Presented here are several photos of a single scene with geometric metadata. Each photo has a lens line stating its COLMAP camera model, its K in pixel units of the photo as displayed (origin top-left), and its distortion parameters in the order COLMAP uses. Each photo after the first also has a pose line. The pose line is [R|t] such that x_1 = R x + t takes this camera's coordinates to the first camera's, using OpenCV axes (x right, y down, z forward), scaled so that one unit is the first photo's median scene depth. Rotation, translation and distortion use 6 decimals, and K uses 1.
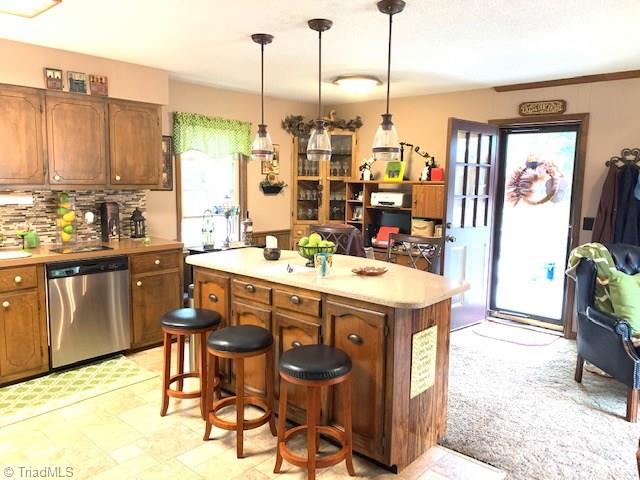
lens RADIAL K [[484.9, 0, 318.9], [0, 484.9, 235.9], [0, 0, 1]] dist [0.077557, -0.117012]
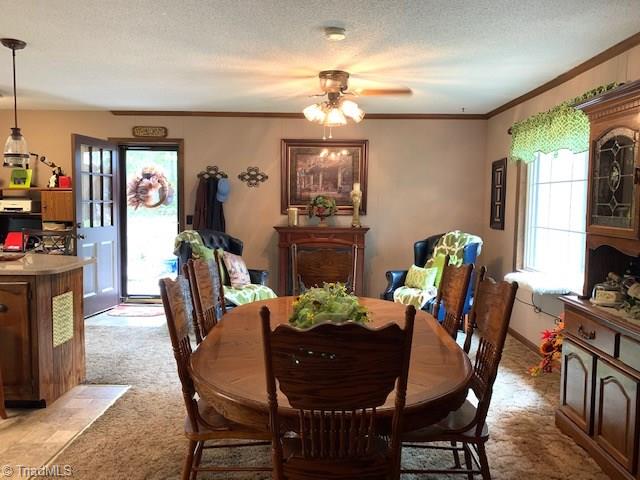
lens RADIAL K [[484.9, 0, 318.9], [0, 484.9, 235.9], [0, 0, 1]] dist [0.077557, -0.117012]
pose [[0.758521, -0.054703, 0.649348, -0.058052], [0.076873, 0.997024, -0.005806, 0.052759], [-0.647098, 0.054321, 0.760469, -0.247511]]
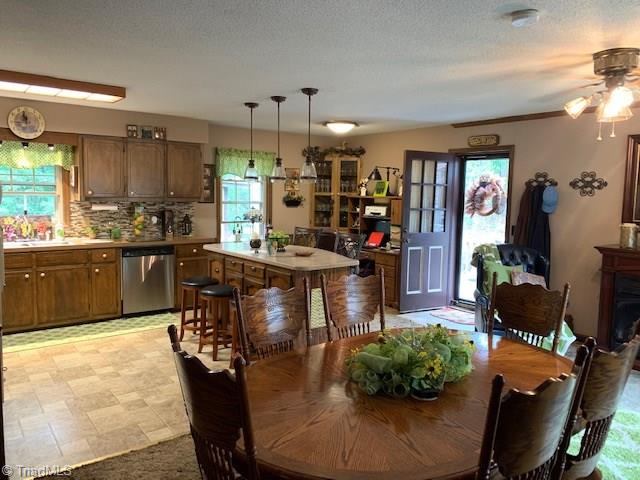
lens RADIAL K [[484.9, 0, 318.9], [0, 484.9, 235.9], [0, 0, 1]] dist [0.077557, -0.117012]
pose [[0.981394, 0.020387, -0.190917, 0.279509], [-0.026345, 0.999240, -0.028722, 0.036463], [0.190186, 0.033217, 0.981186, -0.326887]]
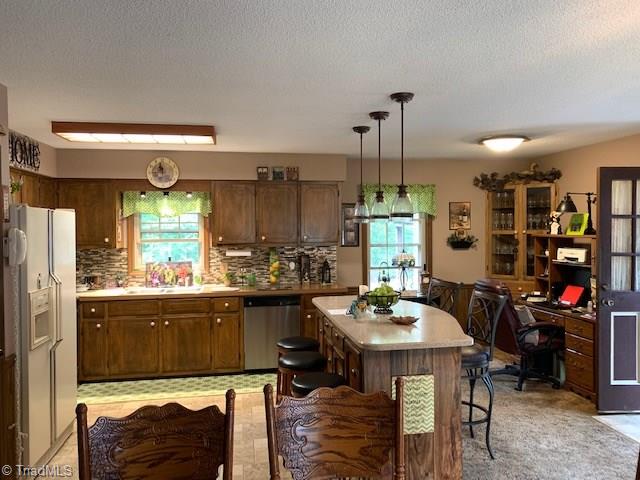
lens RADIAL K [[484.9, 0, 318.9], [0, 484.9, 235.9], [0, 0, 1]] dist [0.077557, -0.117012]
pose [[0.775835, -0.011932, -0.630824, 0.414990], [-0.052941, 0.995064, -0.083933, -0.010348], [0.628711, 0.098515, 0.771373, -0.011237]]
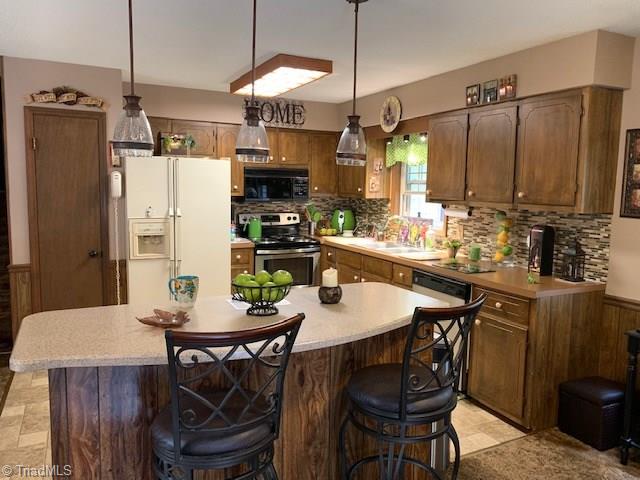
lens RADIAL K [[484.9, 0, 318.9], [0, 484.9, 235.9], [0, 0, 1]] dist [0.077557, -0.117012]
pose [[-0.371599, 0.078691, -0.925052, 0.410880], [-0.131602, 0.981875, 0.136389, -0.105210], [0.919019, 0.172421, -0.354508, 0.882766]]
